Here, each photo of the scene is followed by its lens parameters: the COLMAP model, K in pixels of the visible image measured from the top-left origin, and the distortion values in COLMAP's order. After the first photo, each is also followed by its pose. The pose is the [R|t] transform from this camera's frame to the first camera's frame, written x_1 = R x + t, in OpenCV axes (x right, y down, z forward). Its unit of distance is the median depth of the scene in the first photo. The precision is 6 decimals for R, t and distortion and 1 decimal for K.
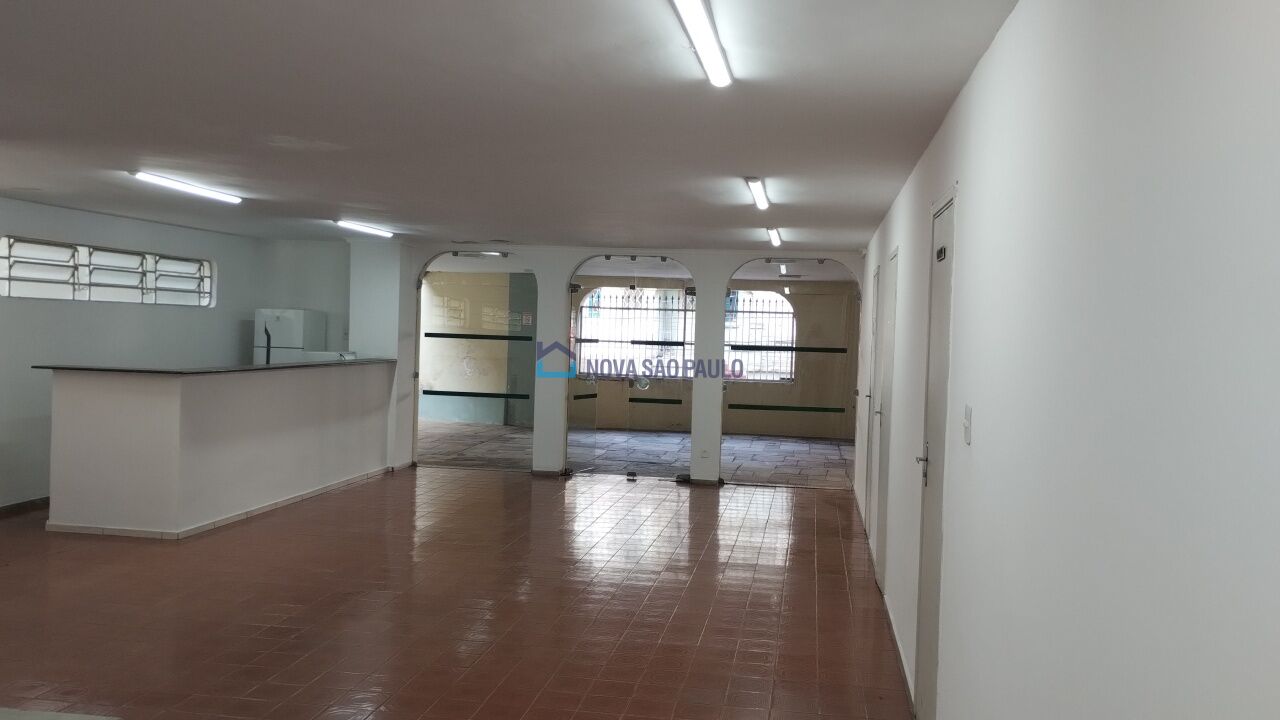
lens RADIAL K [[1057.7, 0, 652.3], [0, 1057.7, 349.5], [0, 0, 1]] dist [0.053923, -0.054965]
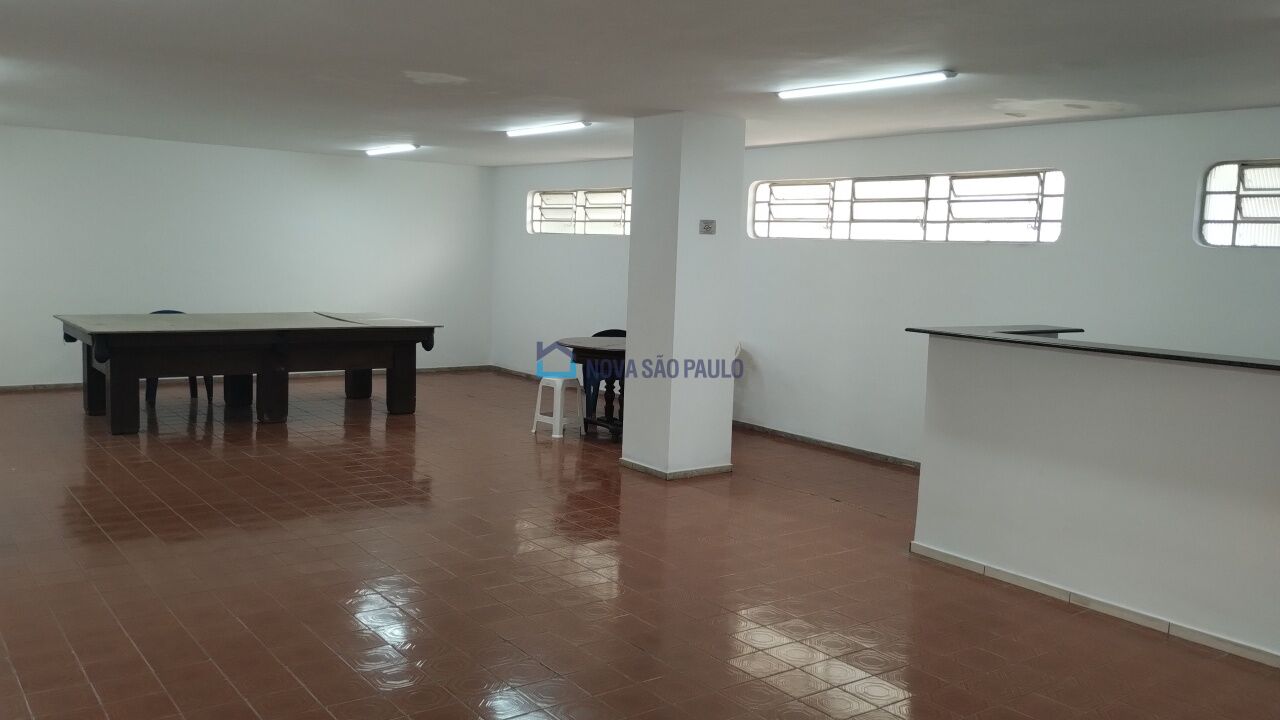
lens RADIAL K [[1057.7, 0, 645.3], [0, 1057.7, 352.9], [0, 0, 1]] dist [0.053923, -0.054965]
pose [[-0.714245, 0.013313, -0.699769, 0.223015], [-0.070503, 0.993365, 0.090859, -0.018533], [0.696335, 0.114231, -0.708568, 1.481409]]
